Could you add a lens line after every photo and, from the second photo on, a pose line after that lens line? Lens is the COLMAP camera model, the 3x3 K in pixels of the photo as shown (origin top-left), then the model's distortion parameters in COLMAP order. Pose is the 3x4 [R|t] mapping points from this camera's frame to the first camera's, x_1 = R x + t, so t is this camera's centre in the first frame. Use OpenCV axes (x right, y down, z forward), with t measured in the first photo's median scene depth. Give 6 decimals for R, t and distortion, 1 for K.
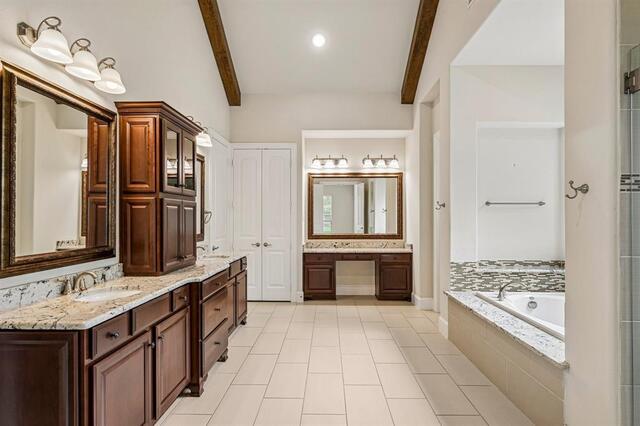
lens RADIAL K [[338.9, 0, 320.0], [0, 338.9, 213.0], [0, 0, 1]] dist [-0.000444, -0.000554]
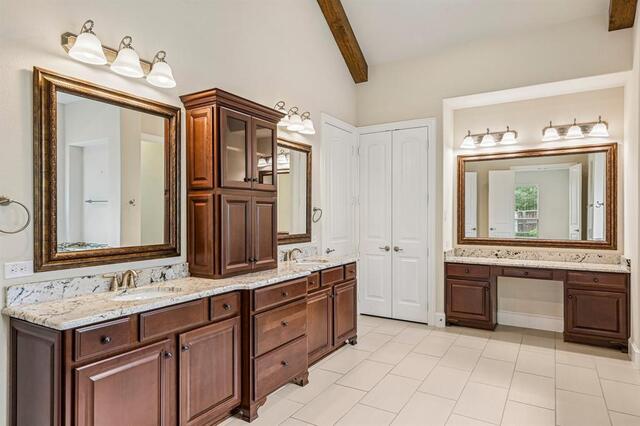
lens RADIAL K [[389.7, 0, 320.0], [0, 389.7, 213.0], [0, 0, 1]] dist [0.024419, -0.000287]
pose [[0.866153, -0.003096, -0.499770, 0.157063], [0.007073, 0.999957, 0.006064, 0.001115], [0.499730, -0.008787, 0.866137, 0.116869]]
